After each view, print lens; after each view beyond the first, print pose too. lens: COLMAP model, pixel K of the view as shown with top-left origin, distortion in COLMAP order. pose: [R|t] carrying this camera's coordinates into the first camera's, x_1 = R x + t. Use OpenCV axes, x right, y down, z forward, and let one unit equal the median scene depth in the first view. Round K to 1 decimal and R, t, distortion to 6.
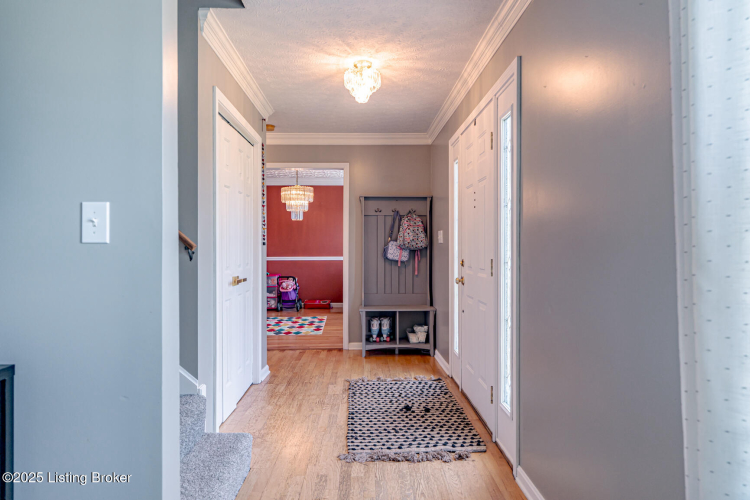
lens RADIAL K [[472.8, 0, 375.0], [0, 472.8, 250.0], [0, 0, 1]] dist [0.000647, 0.000124]
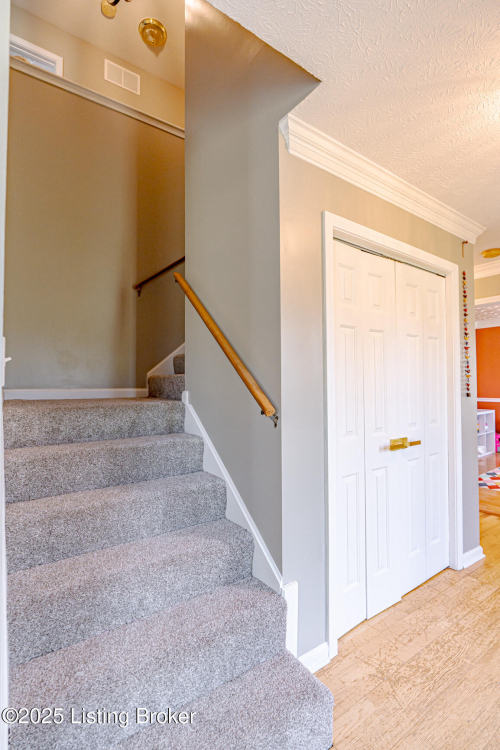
lens RADIAL K [[334.1, 0, 250.0], [0, 334.1, 375.0], [0, 0, 1]] dist [-0.009099, 0.000229]
pose [[0.529942, -0.019558, -0.847808, 0.058635], [-0.002796, 0.999688, -0.024810, -0.038207], [0.848029, 0.015518, 0.529722, 0.458304]]
